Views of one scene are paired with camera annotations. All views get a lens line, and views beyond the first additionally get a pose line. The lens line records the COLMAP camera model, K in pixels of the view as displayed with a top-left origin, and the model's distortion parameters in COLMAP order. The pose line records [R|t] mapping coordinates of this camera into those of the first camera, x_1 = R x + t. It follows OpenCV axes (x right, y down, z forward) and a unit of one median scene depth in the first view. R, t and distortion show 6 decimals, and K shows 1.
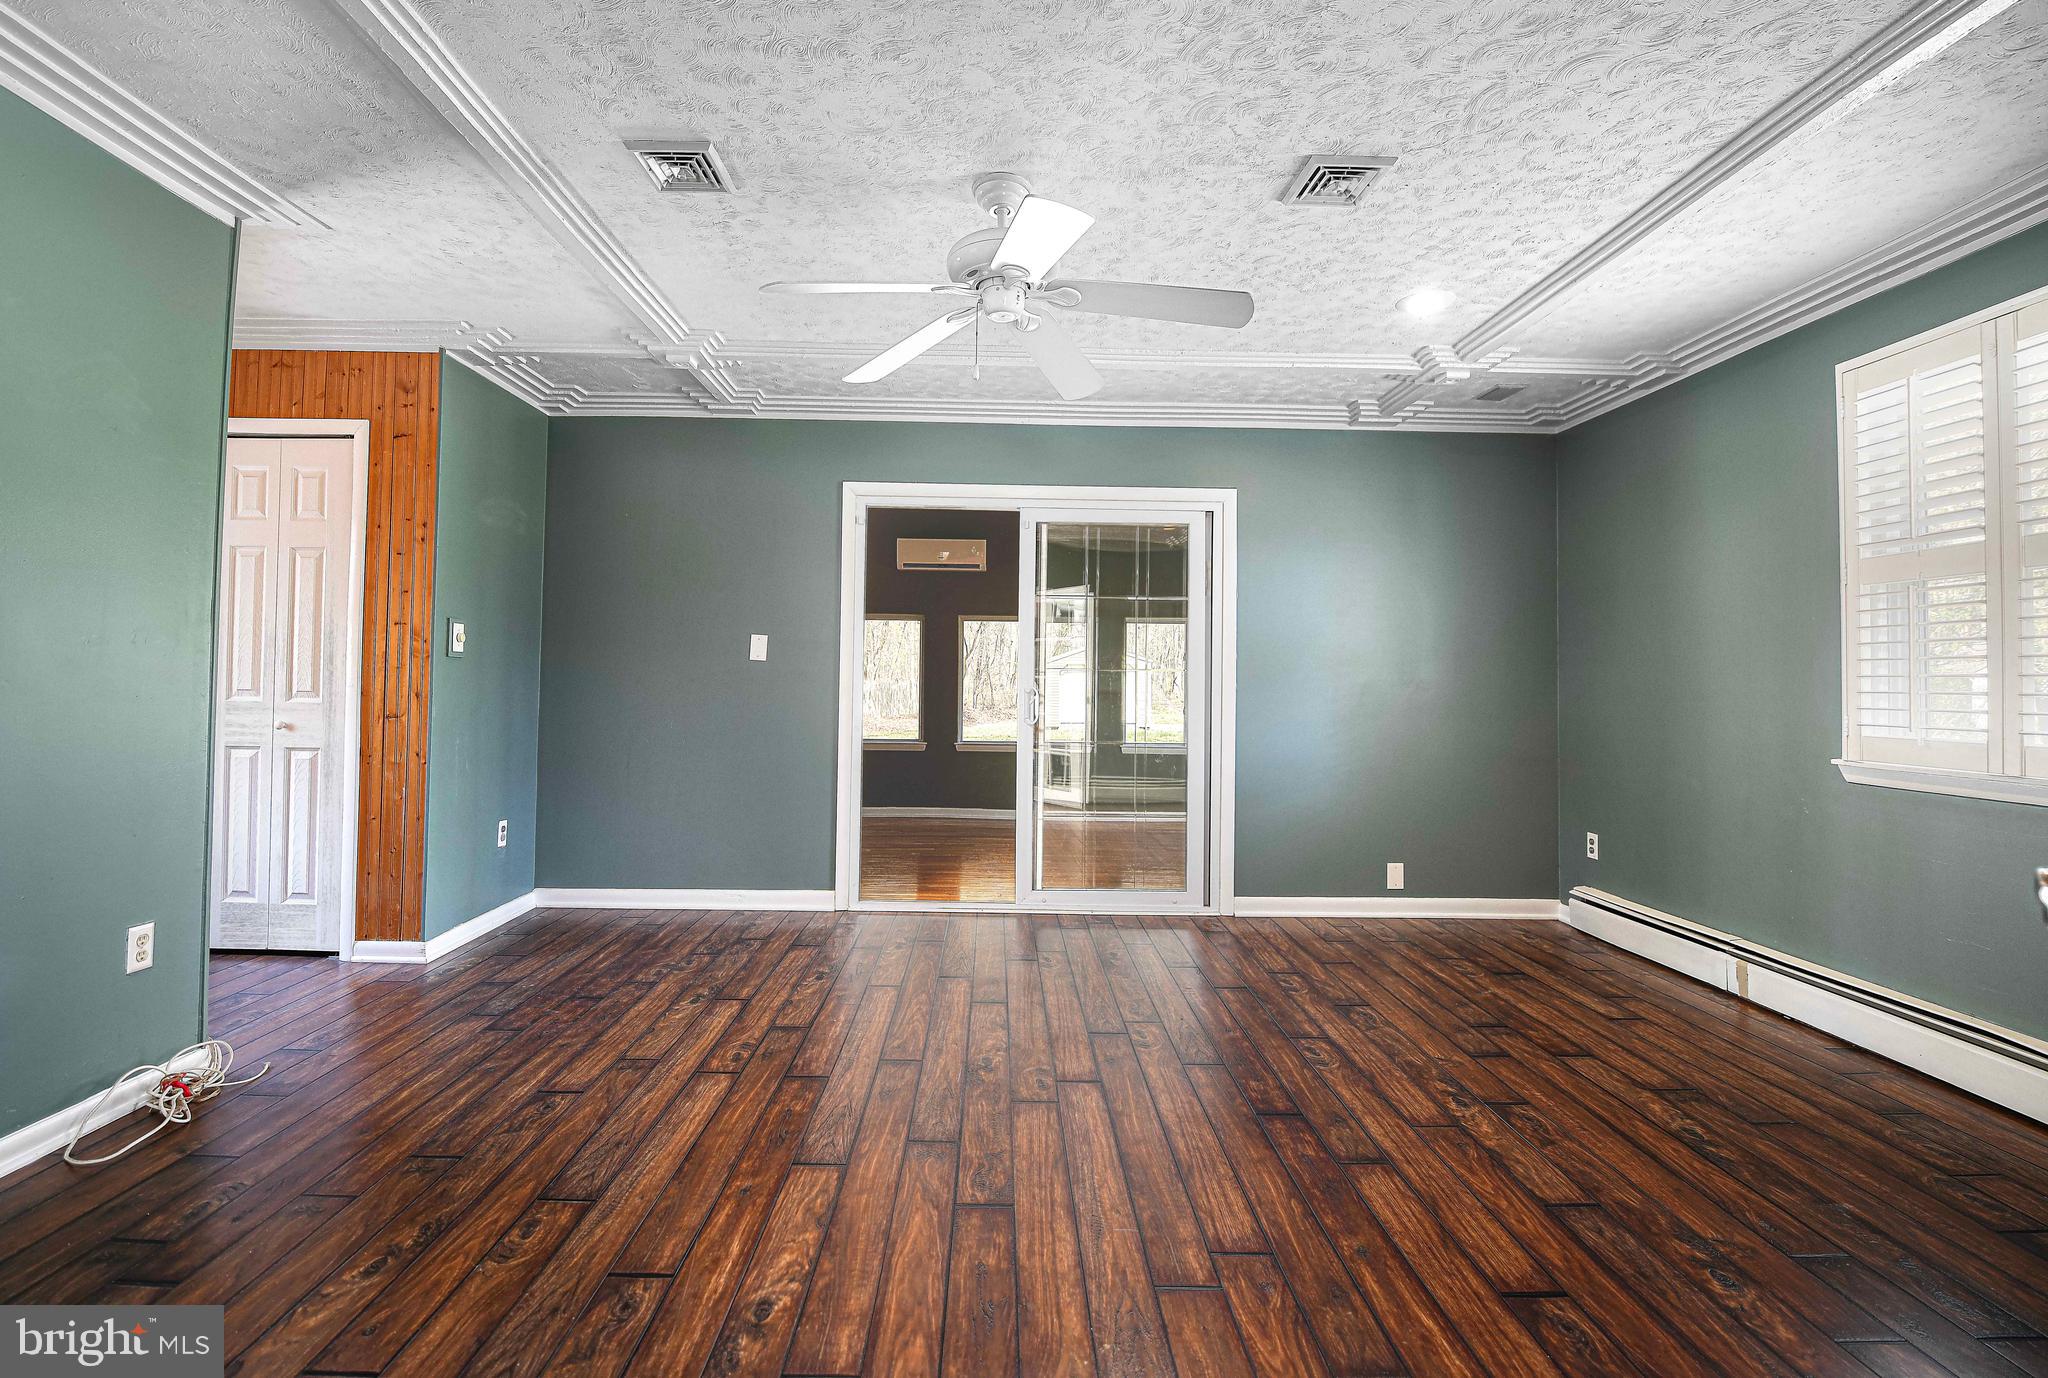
lens RADIAL K [[926.8, 0, 1014.3], [0, 926.8, 667.4], [0, 0, 1]] dist [-0.020533, -0.000705]
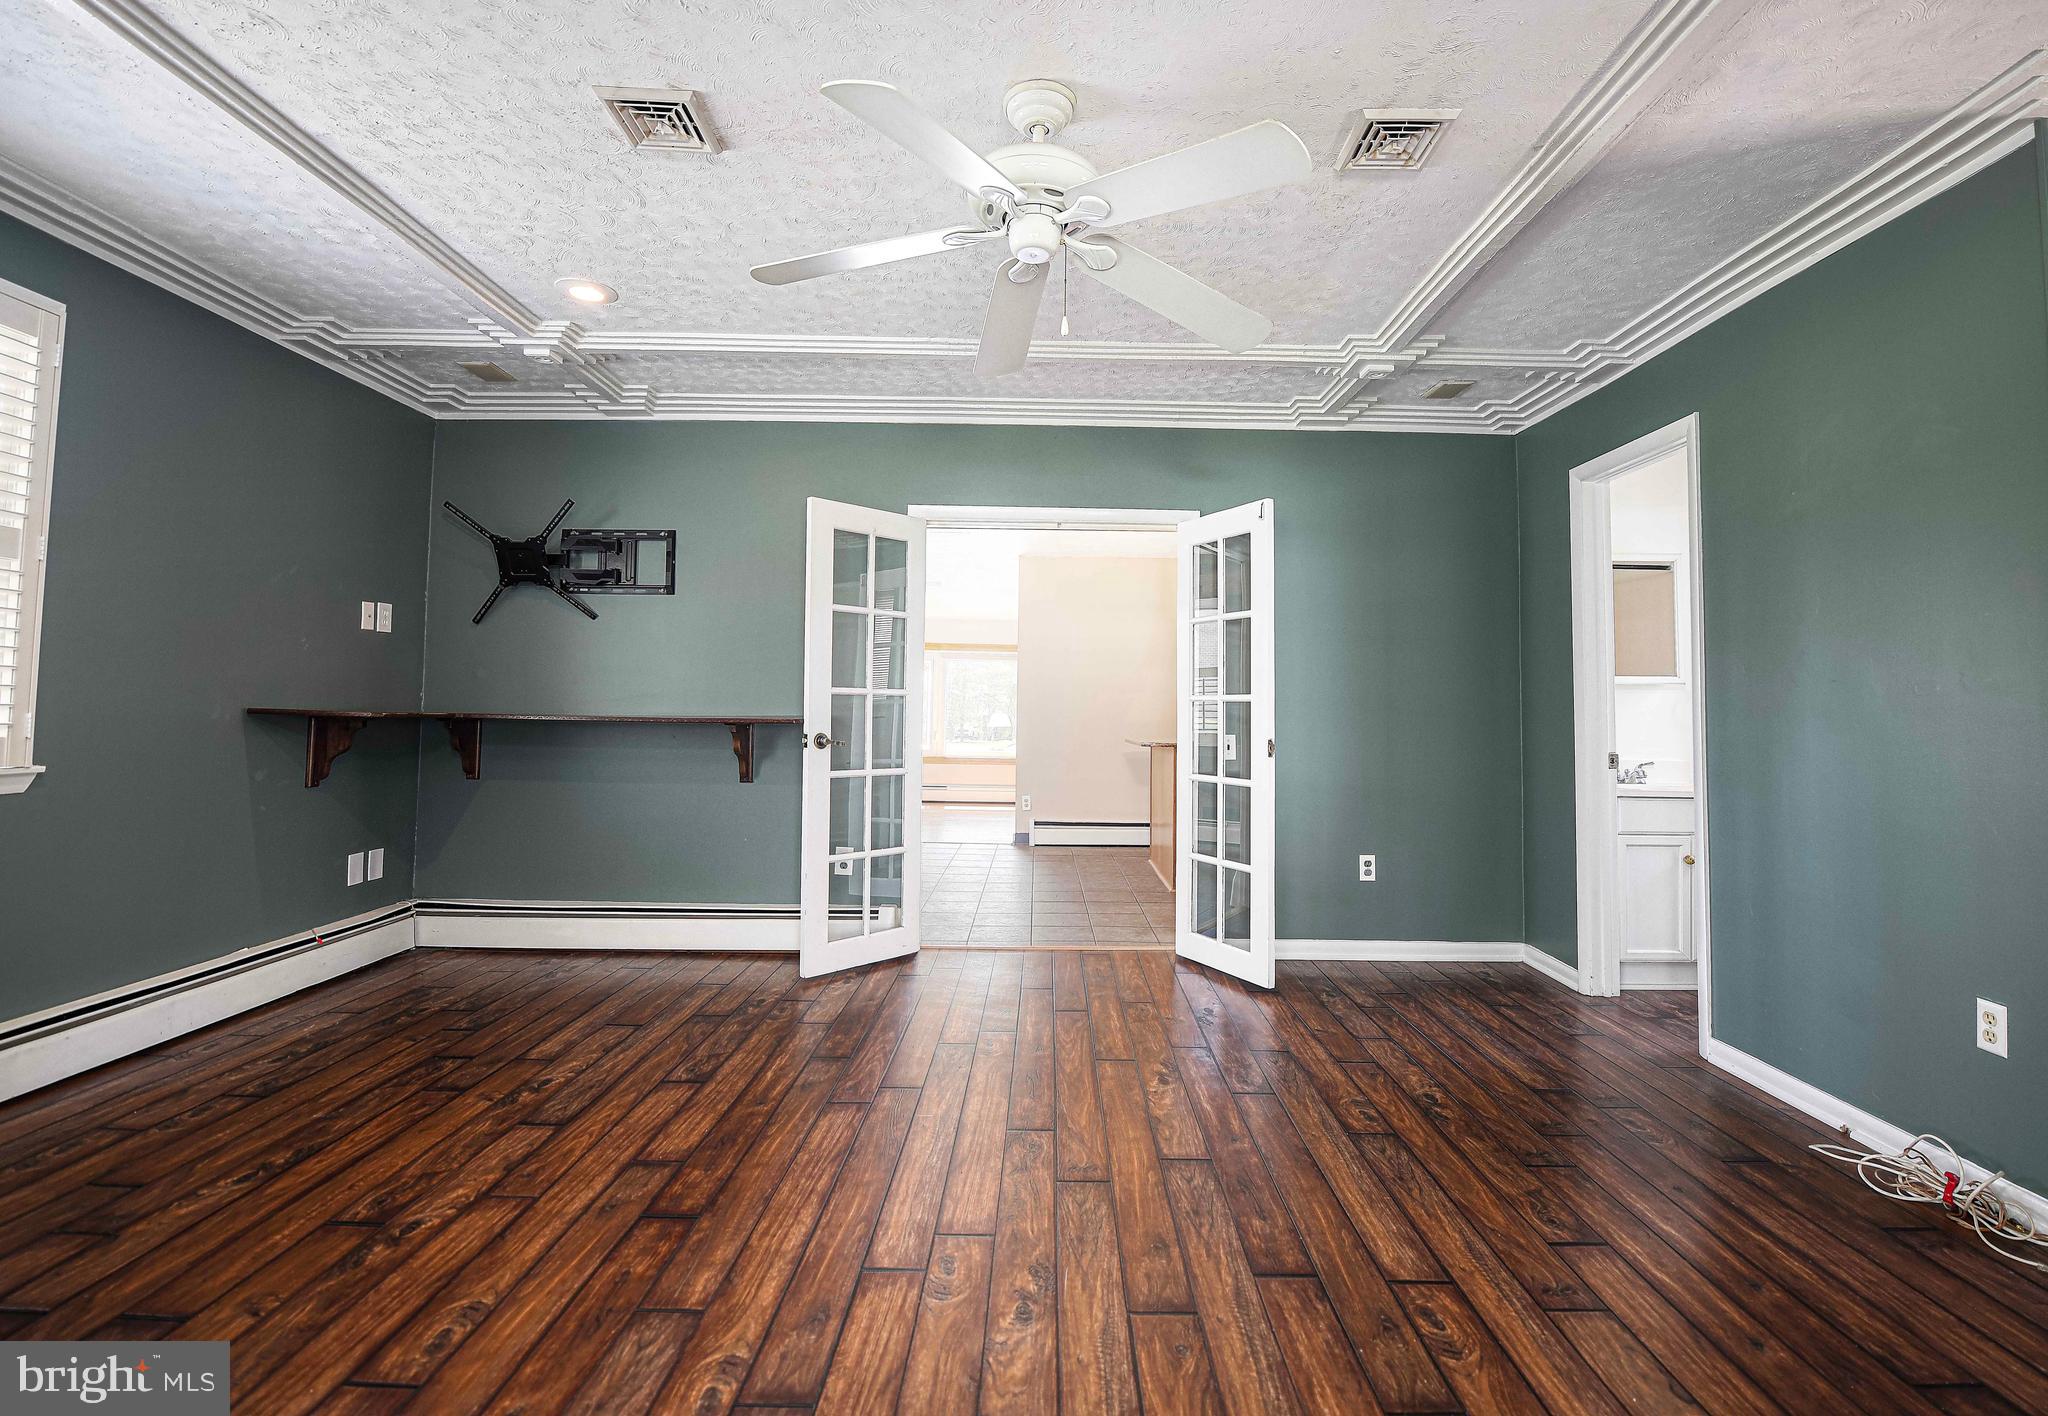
lens RADIAL K [[894.8, 0, 1032.6], [0, 894.8, 701.5], [0, 0, 1]] dist [-0.018630, -0.000462]
pose [[-0.998955, -0.027822, 0.036271, -0.043213], [-0.028889, 0.999156, -0.029215, 0.035505], [-0.035427, -0.030233, -0.998915, 1.536117]]
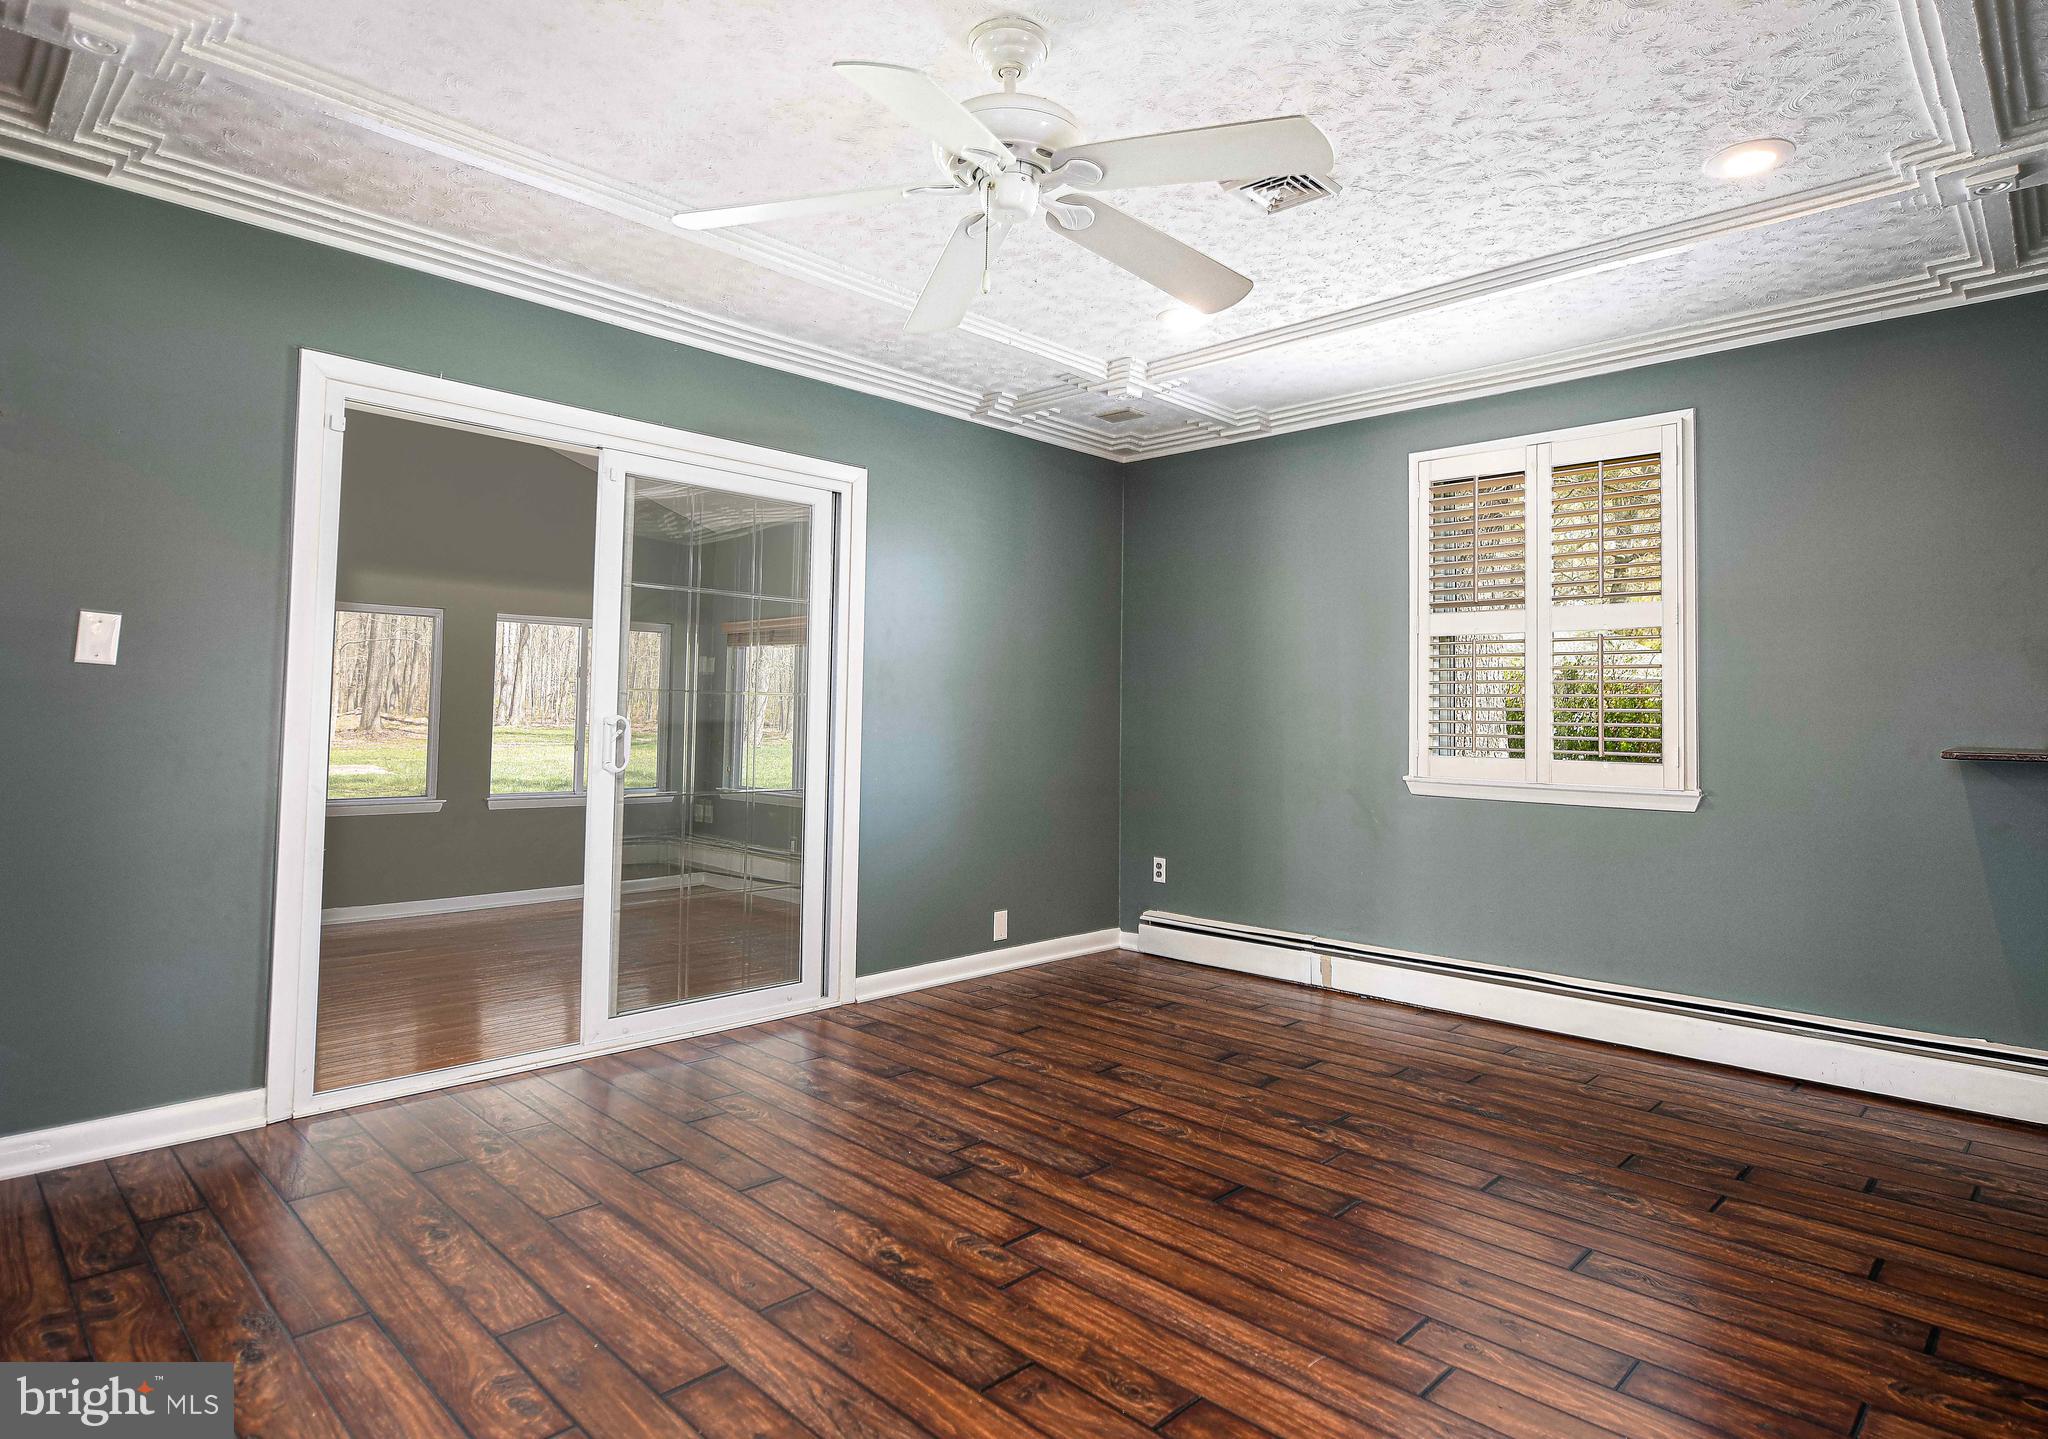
lens RADIAL K [[1131.5, 0, 1071.4], [0, 1131.5, 673.5], [0, 0, 1]] dist [-0.009127, -0.001540]
pose [[0.690246, 0.025612, 0.723121, -0.539962], [-0.017367, 0.999672, -0.018830, 0.000695], [-0.723366, 0.000439, 0.690464, 0.299242]]
